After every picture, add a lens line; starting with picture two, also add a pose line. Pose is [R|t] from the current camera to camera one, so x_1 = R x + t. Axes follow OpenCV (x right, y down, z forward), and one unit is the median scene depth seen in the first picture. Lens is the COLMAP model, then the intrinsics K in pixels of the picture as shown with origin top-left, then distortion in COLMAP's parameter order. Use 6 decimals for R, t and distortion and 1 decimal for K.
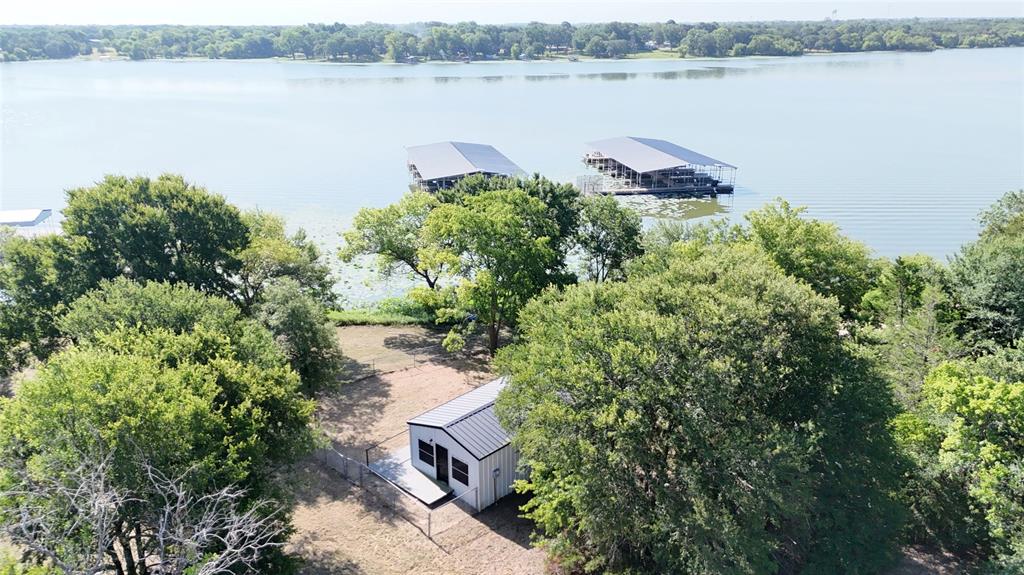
lens RADIAL K [[756.2, 0, 526.7], [0, 756.2, 287.7], [0, 0, 1]] dist [0.085460, -0.090678]
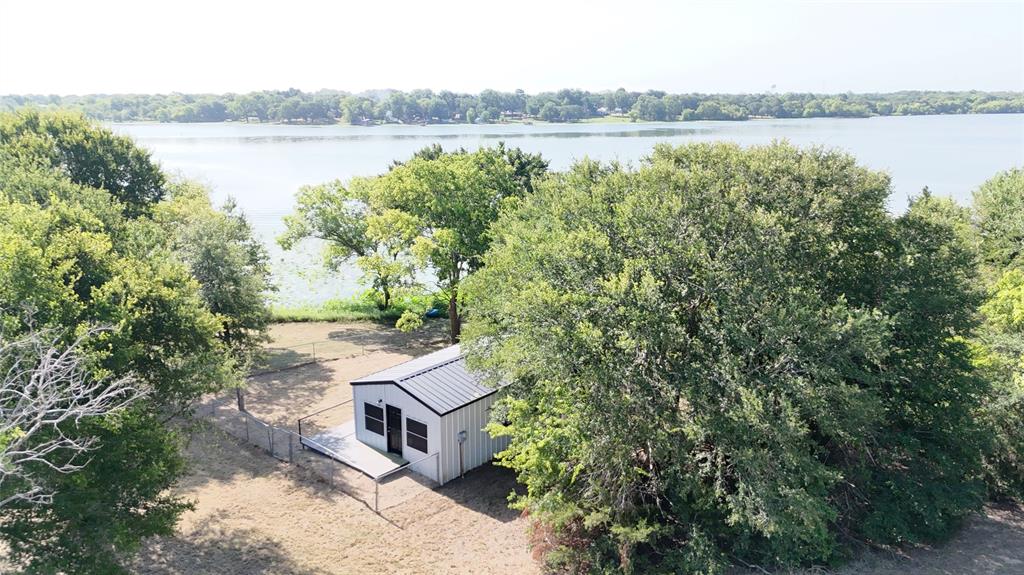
lens RADIAL K [[756.2, 0, 526.7], [0, 756.2, 287.7], [0, 0, 1]] dist [0.085460, -0.090678]
pose [[0.998315, -0.012226, 0.056733, -0.010638], [0.017130, 0.996081, -0.086777, 0.106031], [-0.055450, 0.087602, 0.994611, 0.125532]]
